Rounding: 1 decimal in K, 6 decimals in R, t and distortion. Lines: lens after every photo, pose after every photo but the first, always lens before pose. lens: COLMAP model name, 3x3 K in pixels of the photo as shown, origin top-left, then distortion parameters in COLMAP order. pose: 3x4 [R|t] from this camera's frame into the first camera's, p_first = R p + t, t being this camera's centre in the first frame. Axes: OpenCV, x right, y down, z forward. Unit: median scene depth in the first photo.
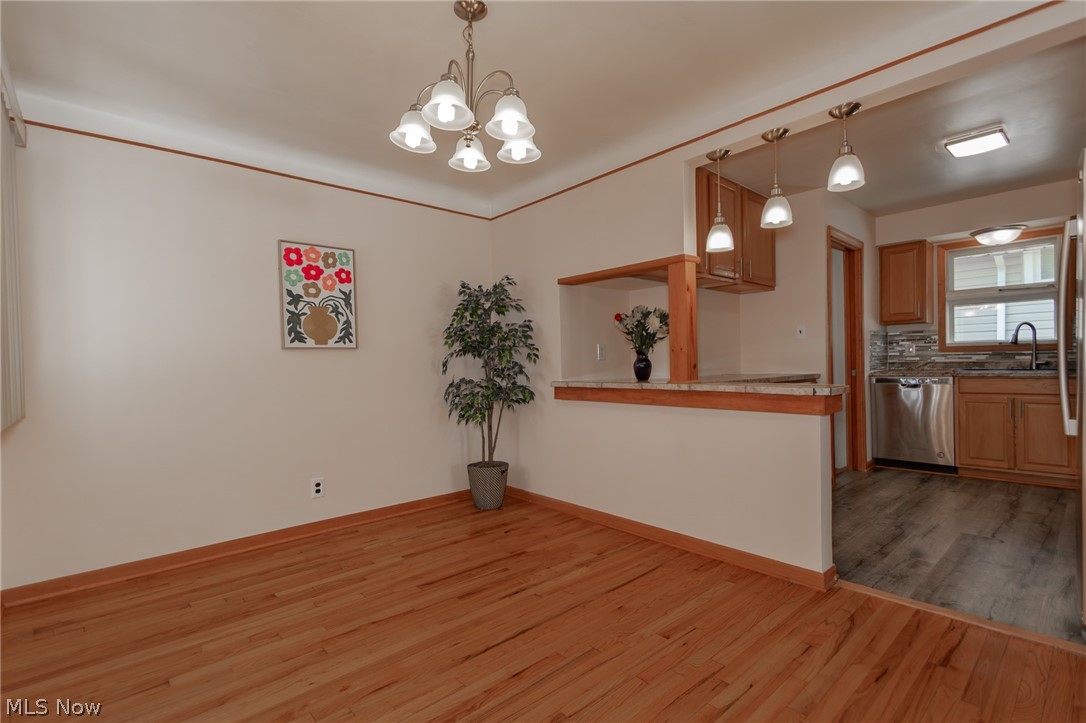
lens RADIAL K [[519.3, 0, 540.3], [0, 519.3, 369.9], [0, 0, 1]] dist [0.011874, -0.002304]
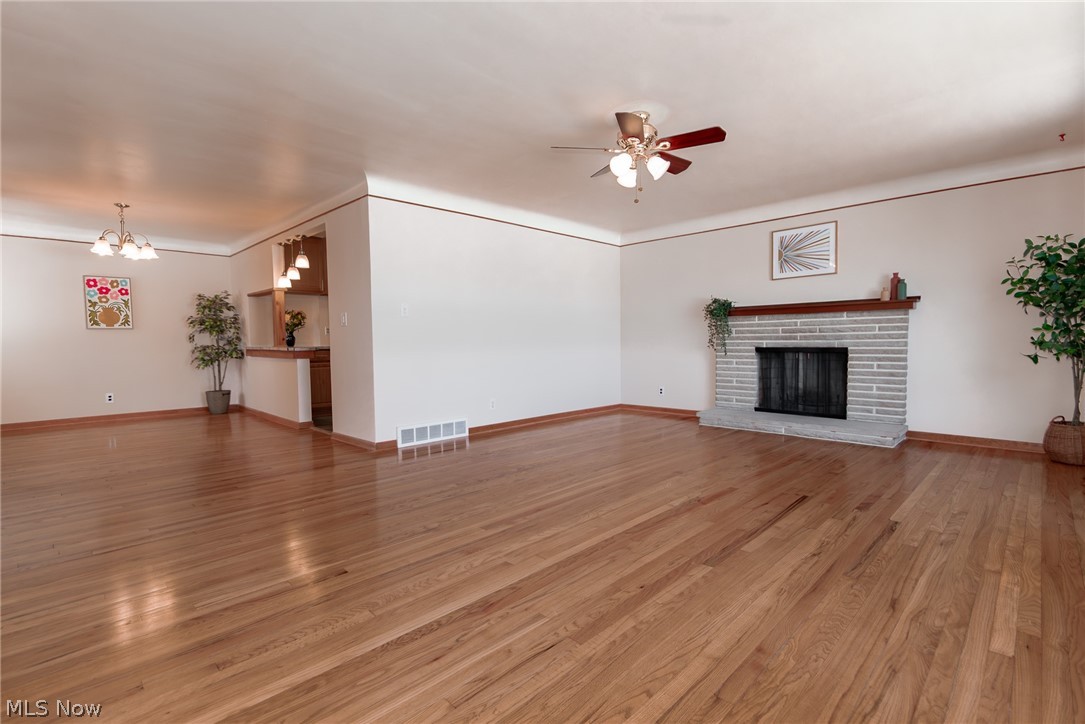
lens RADIAL K [[518.9, 0, 539.1], [0, 518.9, 364.2], [0, 0, 1]] dist [0.011874, -0.002304]
pose [[0.997457, 0.005513, 0.071062, 1.079706], [-0.008050, 0.999338, 0.035468, 0.010595], [-0.070820, -0.035950, 0.996841, -1.120599]]
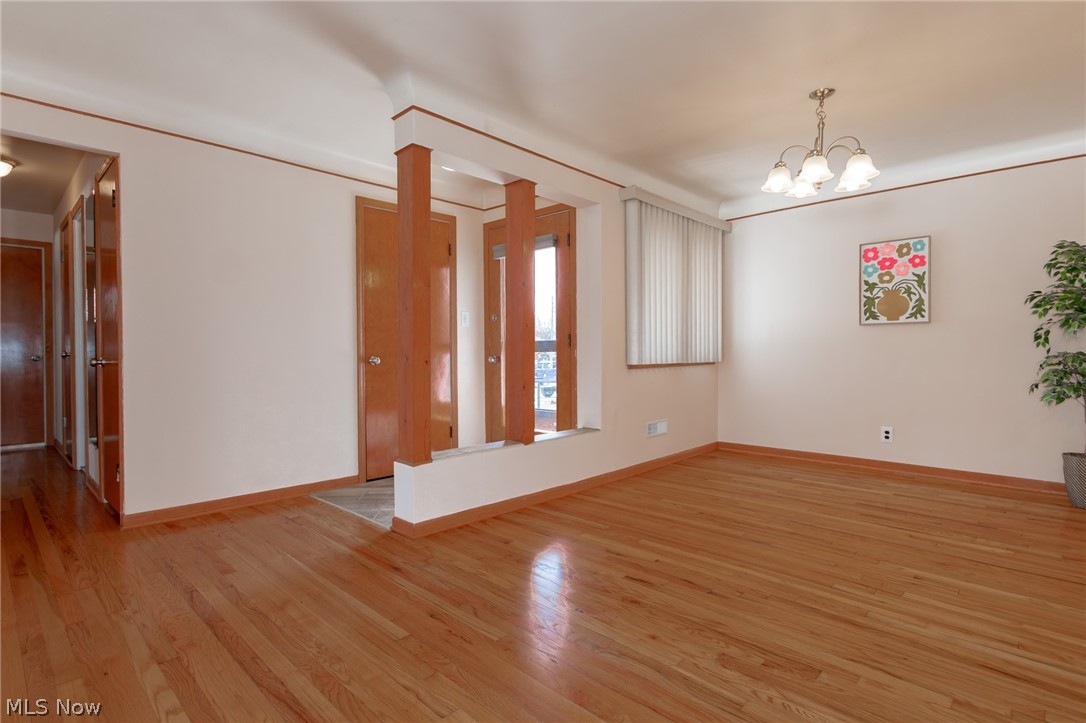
lens RADIAL K [[519.3, 0, 531.1], [0, 519.3, 357.6], [0, 0, 1]] dist [0.011874, -0.002304]
pose [[0.074412, 0.037219, -0.996533, 0.757905], [-0.008666, 0.999290, 0.036675, 0.001547], [0.997190, 0.005907, 0.074682, 0.047673]]
